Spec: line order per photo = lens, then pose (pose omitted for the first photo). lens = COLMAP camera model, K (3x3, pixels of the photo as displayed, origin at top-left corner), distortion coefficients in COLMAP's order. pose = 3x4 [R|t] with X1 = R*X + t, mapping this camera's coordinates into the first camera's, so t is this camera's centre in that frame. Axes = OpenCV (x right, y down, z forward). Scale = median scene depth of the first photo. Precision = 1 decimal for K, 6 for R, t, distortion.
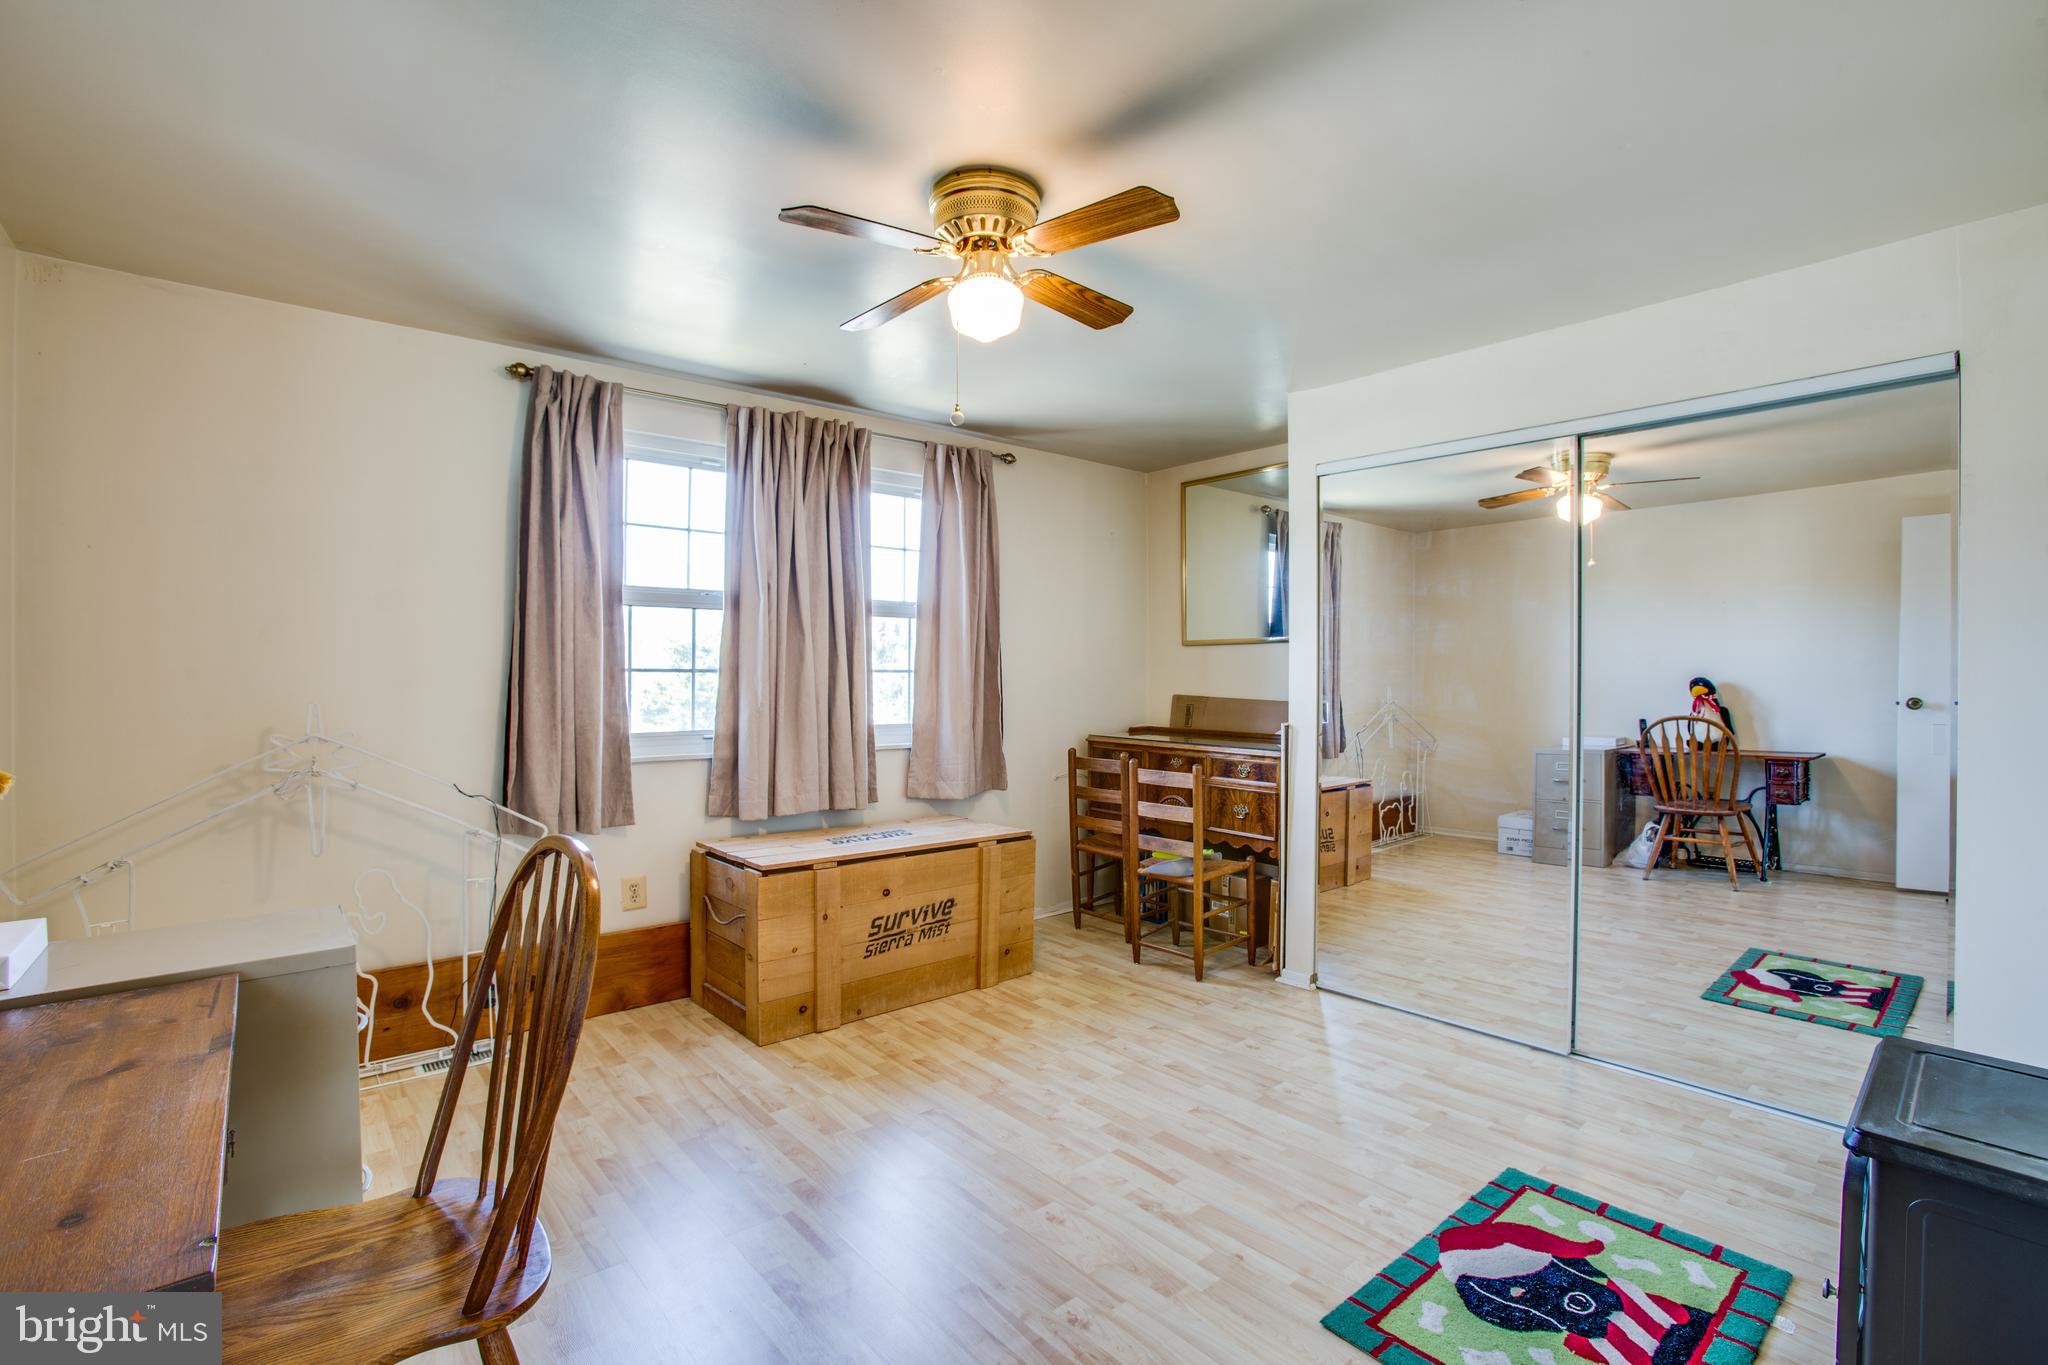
lens RADIAL K [[945.1, 0, 1019.8], [0, 945.1, 684.6], [0, 0, 1]] dist [-0.021468, 0.001810]
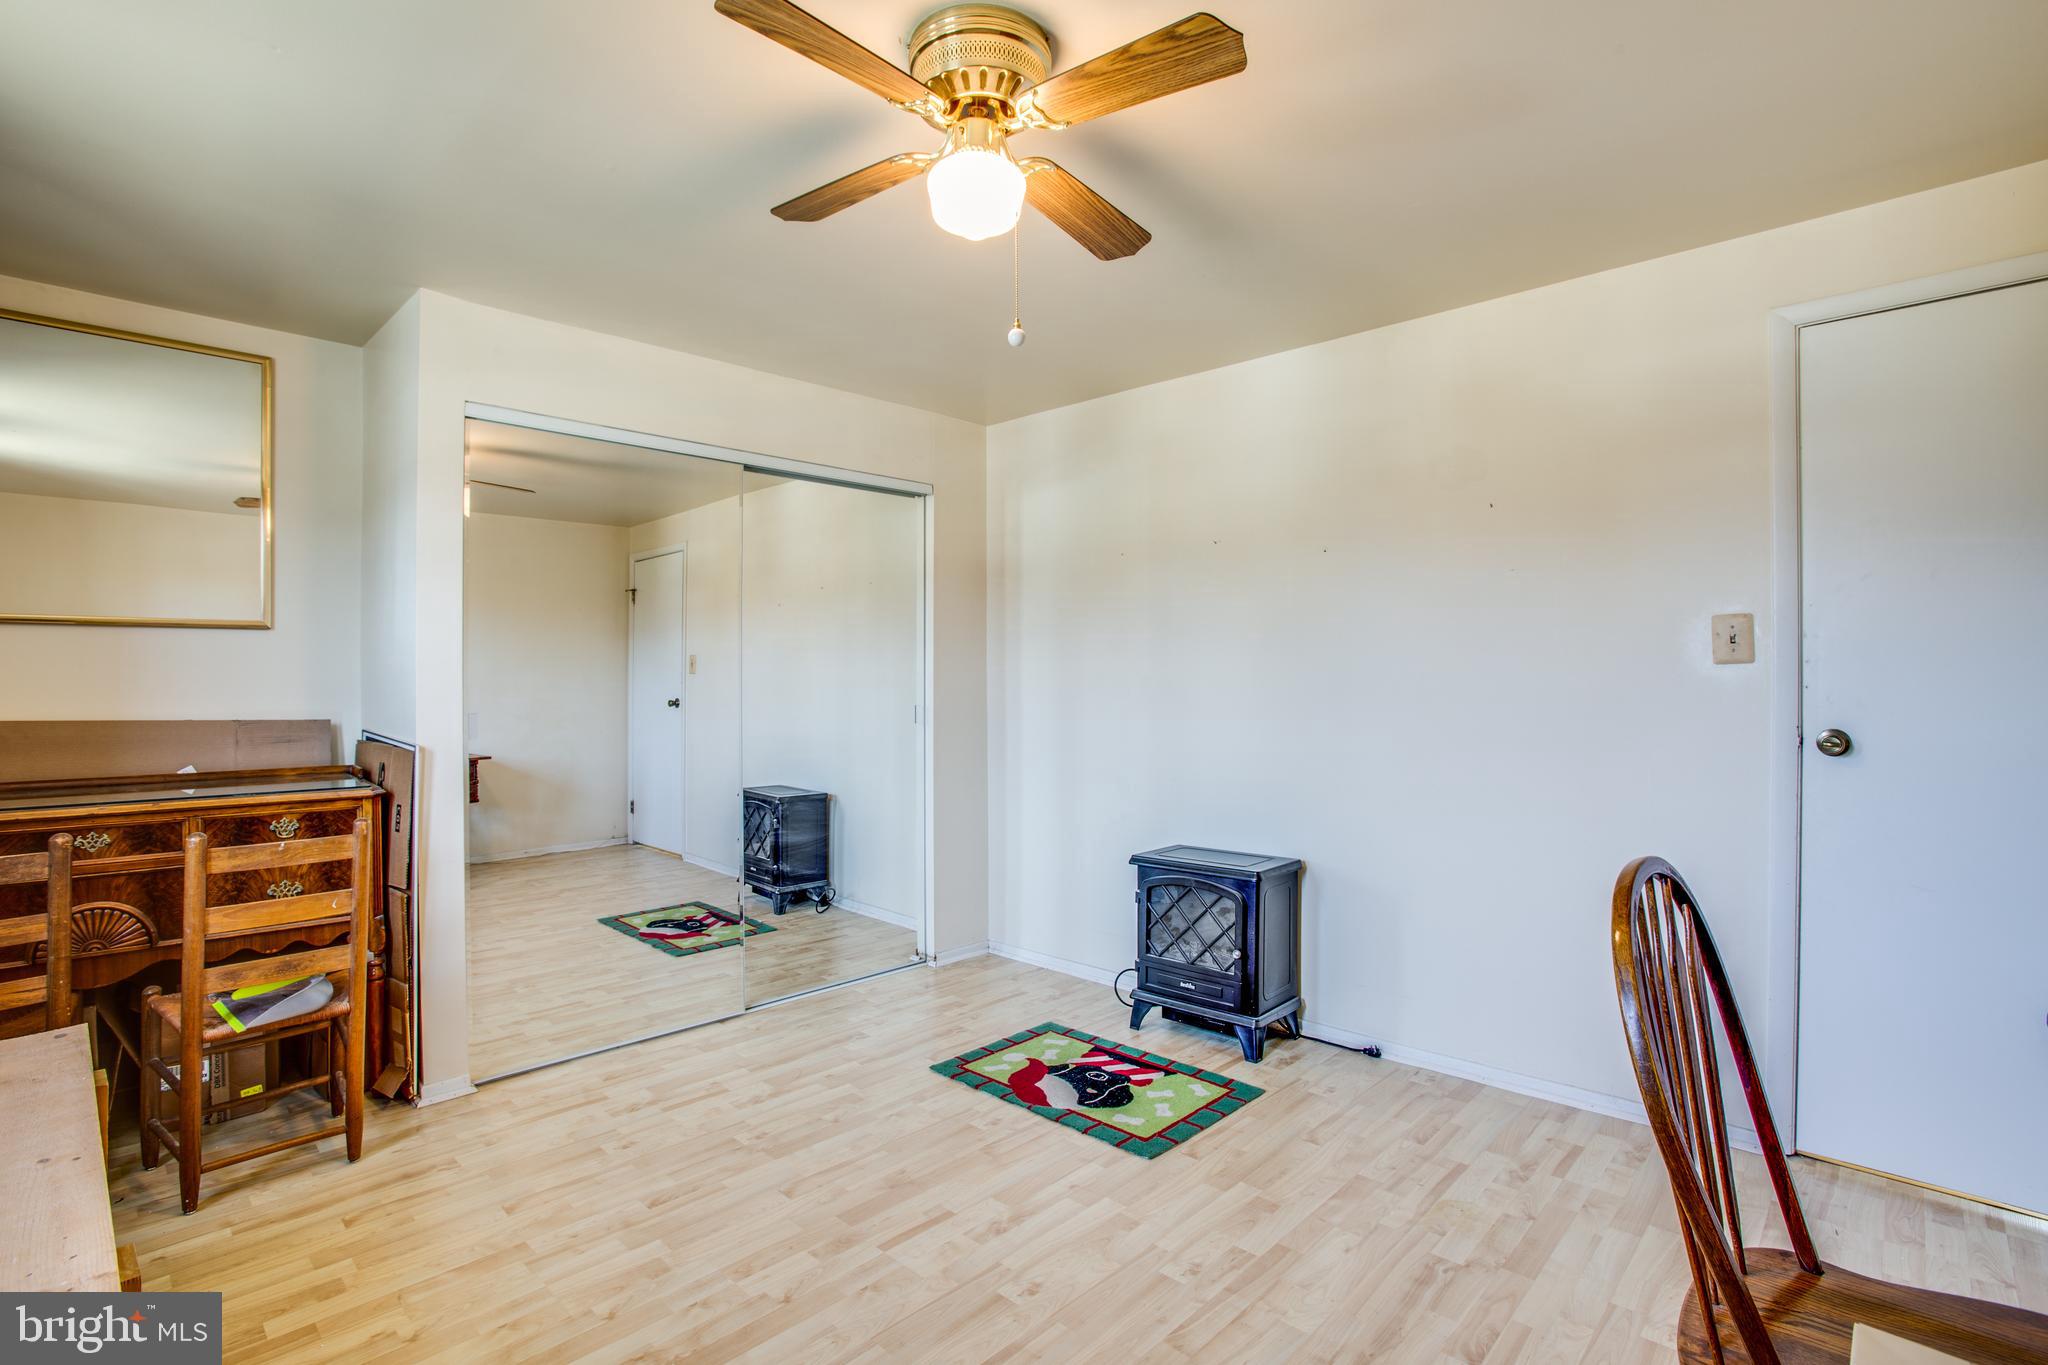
lens RADIAL K [[945.1, 0, 1019.7], [0, 945.1, 685.7], [0, 0, 1]] dist [-0.021468, 0.001810]
pose [[-0.100544, 0.002153, 0.994930, -0.731914], [0.002750, 0.999994, -0.001886, -0.004607], [-0.994929, 0.002546, -0.100550, 0.944076]]
